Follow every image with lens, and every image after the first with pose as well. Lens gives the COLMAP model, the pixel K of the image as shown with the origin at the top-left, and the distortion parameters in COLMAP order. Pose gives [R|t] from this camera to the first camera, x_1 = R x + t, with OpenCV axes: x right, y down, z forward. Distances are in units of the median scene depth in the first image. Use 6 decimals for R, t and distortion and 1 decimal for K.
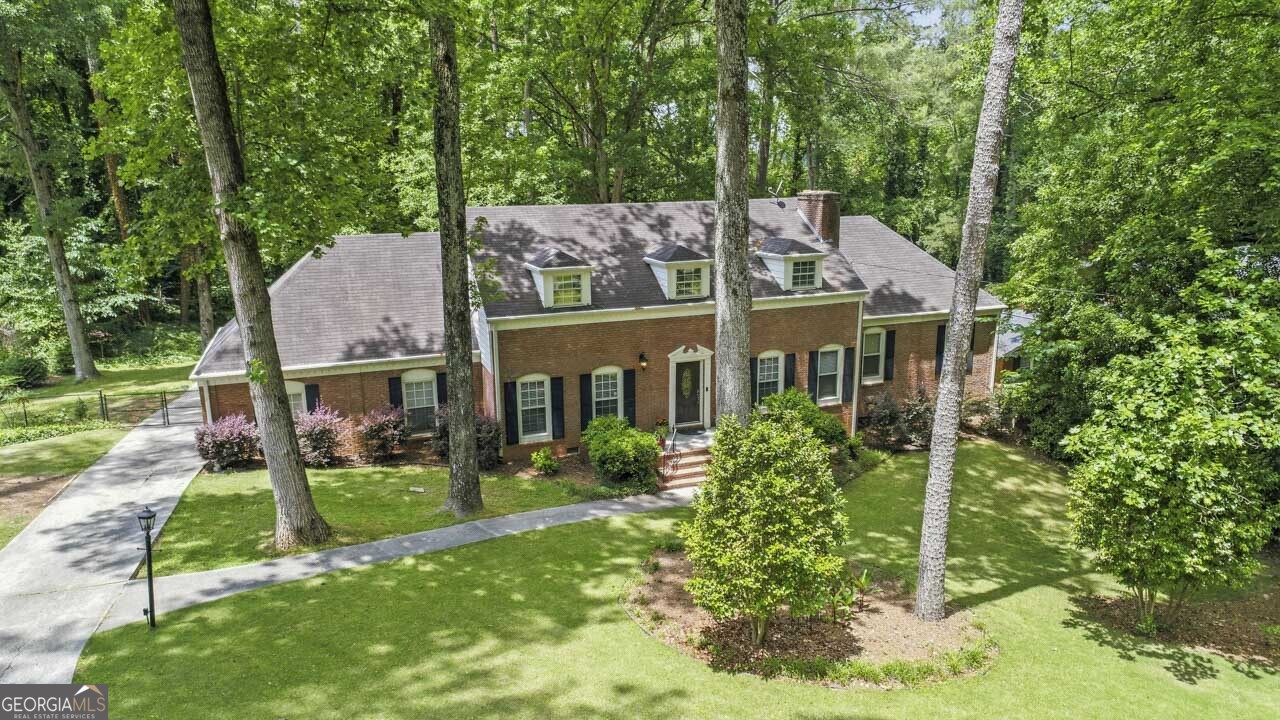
lens RADIAL K [[859.7, 0, 652.7], [0, 859.7, 371.3], [0, 0, 1]] dist [-0.001788, -0.000058]
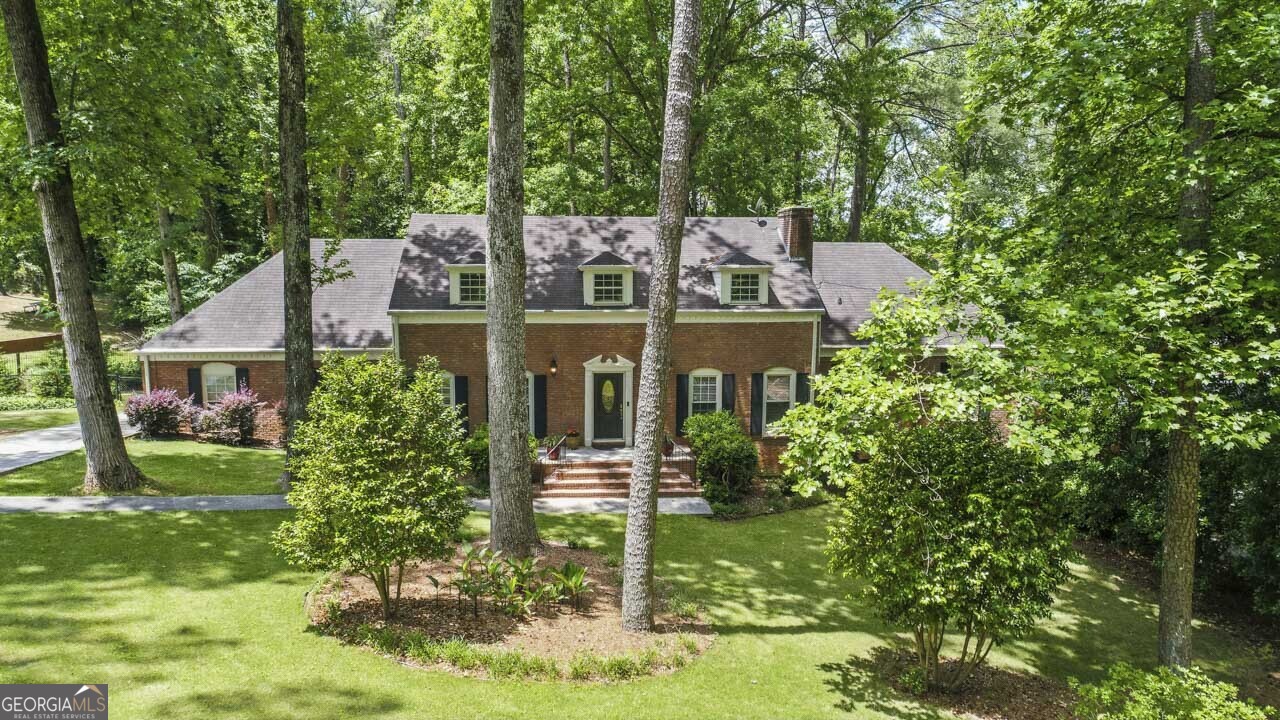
lens RADIAL K [[855.8, 0, 640.0], [0, 855.8, 360.0], [0, 0, 1]] dist [0.000598, 0.001228]
pose [[0.964383, 0.050427, -0.259659, 0.320748], [-0.077937, 0.992251, -0.096763, 0.063641], [0.252767, 0.113554, 0.960840, 0.099377]]
